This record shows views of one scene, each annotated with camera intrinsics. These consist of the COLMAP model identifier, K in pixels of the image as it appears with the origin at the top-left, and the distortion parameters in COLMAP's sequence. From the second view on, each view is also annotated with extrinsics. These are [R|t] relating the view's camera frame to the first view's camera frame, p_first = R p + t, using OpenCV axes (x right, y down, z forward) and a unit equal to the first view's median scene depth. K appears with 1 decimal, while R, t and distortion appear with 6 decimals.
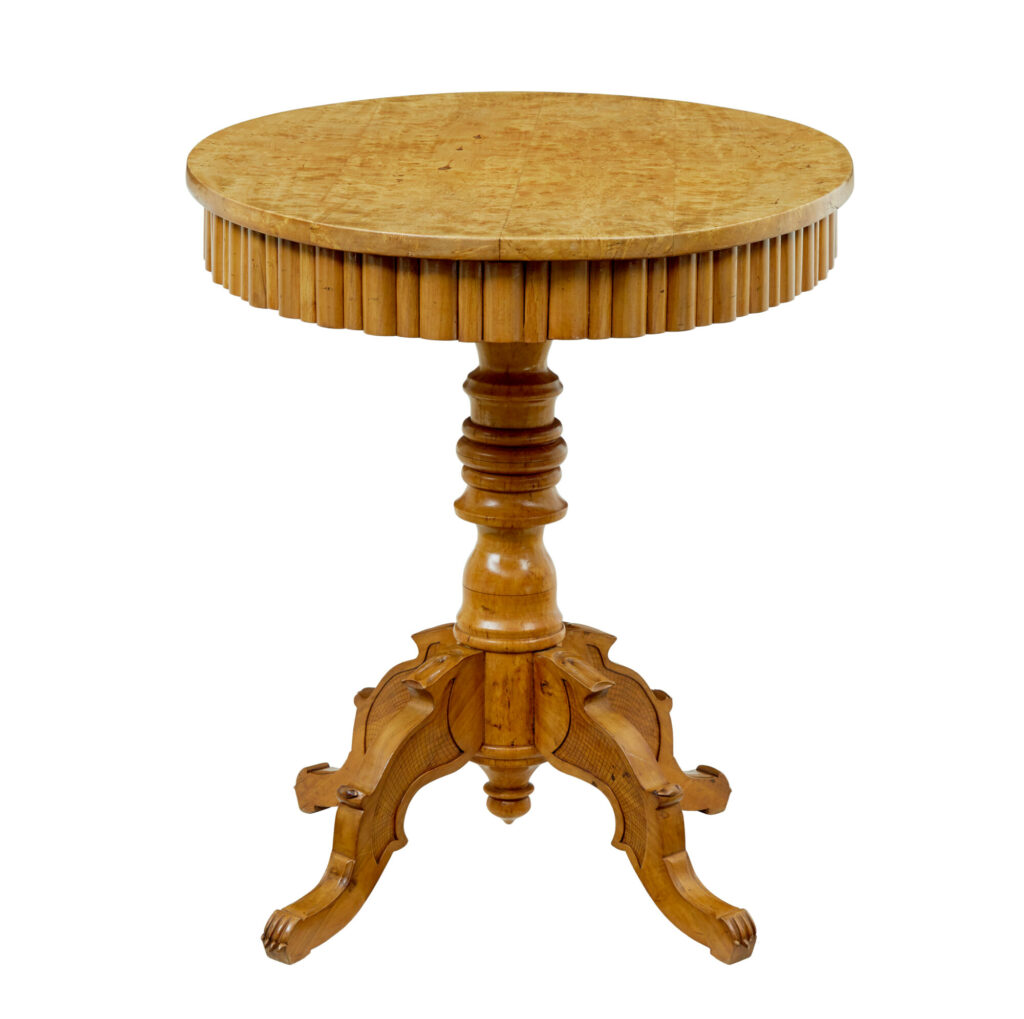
lens RADIAL K [[2891.3, 0, 519.8], [0, 2891.3, 508.9], [0, 0, 1]] dist [-0.038137, 0.000000]
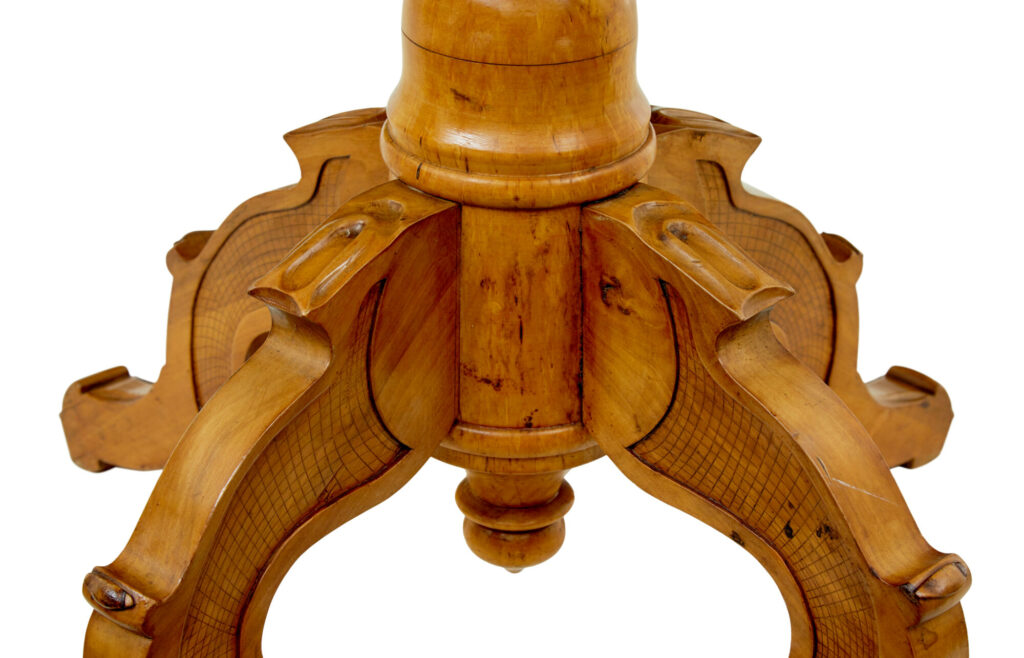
lens RADIAL K [[2674.5, 0, 514.8], [0, 2674.5, 328.9], [0, 0, 1]] dist [-0.148268, 0.000000]
pose [[0.999729, -0.006615, 0.022316, -0.012915], [0.002234, 0.981610, 0.190885, -0.003753], [-0.023169, -0.190784, 0.981359, 0.637450]]
